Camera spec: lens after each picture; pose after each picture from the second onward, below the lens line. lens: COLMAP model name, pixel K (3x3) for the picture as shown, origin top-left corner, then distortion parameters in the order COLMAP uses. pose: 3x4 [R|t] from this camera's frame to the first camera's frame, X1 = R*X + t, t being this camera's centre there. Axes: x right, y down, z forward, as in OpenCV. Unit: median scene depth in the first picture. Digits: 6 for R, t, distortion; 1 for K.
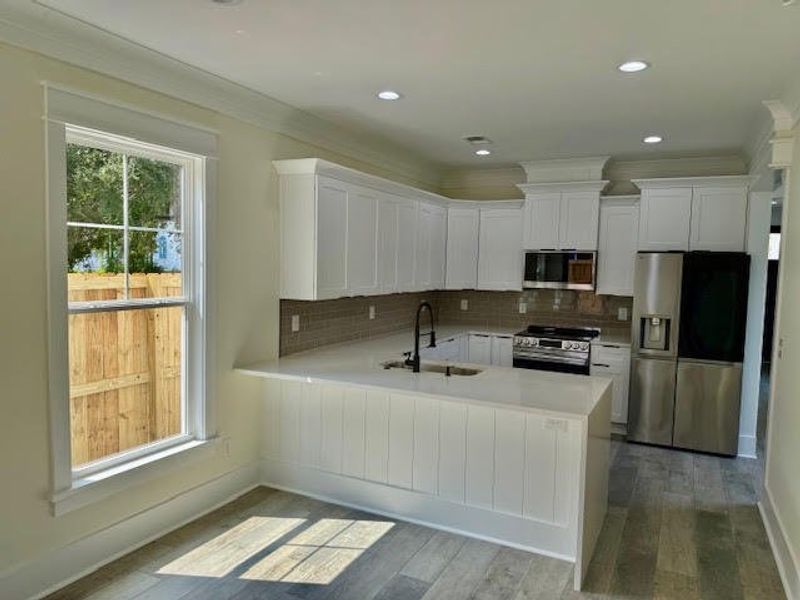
lens RADIAL K [[570.6, 0, 400.0], [0, 570.6, 300.0], [0, 0, 1]] dist [-0.005418, -0.005782]
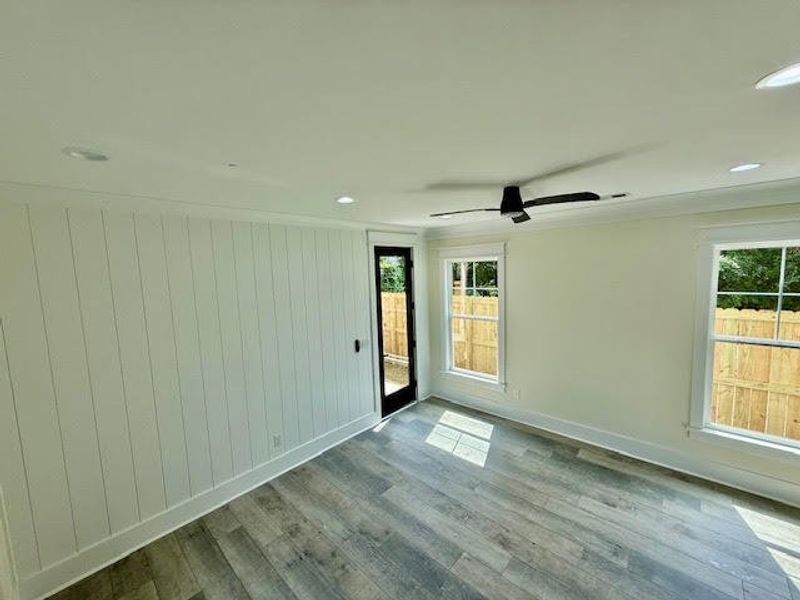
lens RADIAL K [[319.6, 0, 398.1], [0, 319.6, 298.4], [0, 0, 1]] dist [0.001430, 0.000248]
pose [[-0.285349, 0.078551, -0.955199, 0.487840], [-0.033362, 0.995218, 0.091808, -0.122589], [0.957843, 0.058064, -0.281363, 0.193775]]
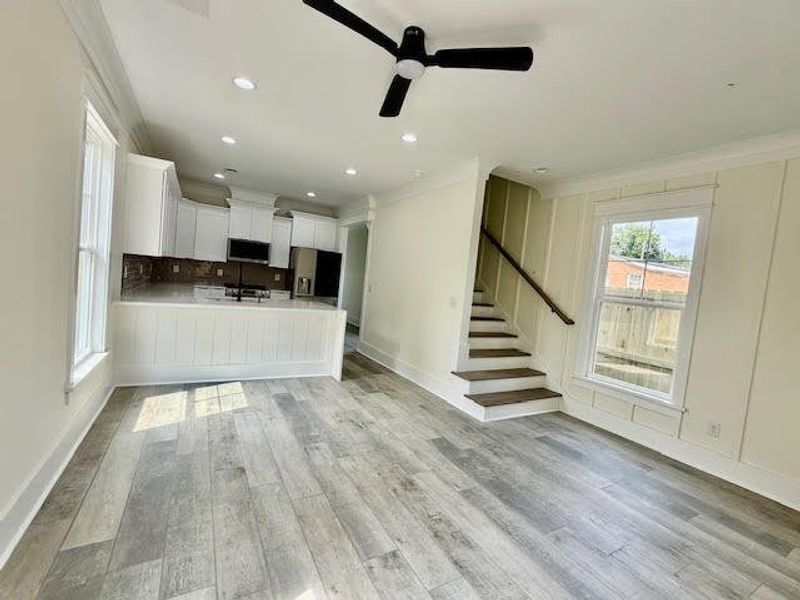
lens RADIAL K [[357.1, 0, 401.9], [0, 357.1, 301.0], [0, 0, 1]] dist [0.000050, -0.000087]
pose [[0.552538, -0.017283, 0.833308, -0.561524], [-0.031536, 0.998636, 0.041623, 0.056427], [-0.832891, -0.049277, 0.551240, -0.047257]]
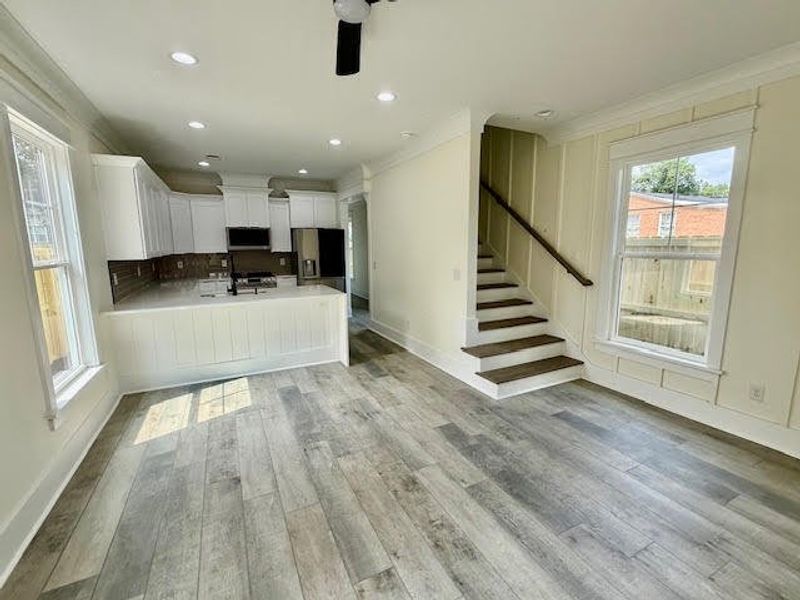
lens RADIAL K [[357.1, 0, 401.9], [0, 357.1, 301.0], [0, 0, 1]] dist [0.000050, -0.000087]
pose [[0.598066, -0.154670, 0.786381, -0.472795], [0.074897, 0.987693, 0.137304, 0.028207], [-0.797940, -0.023219, 0.602290, -0.061117]]
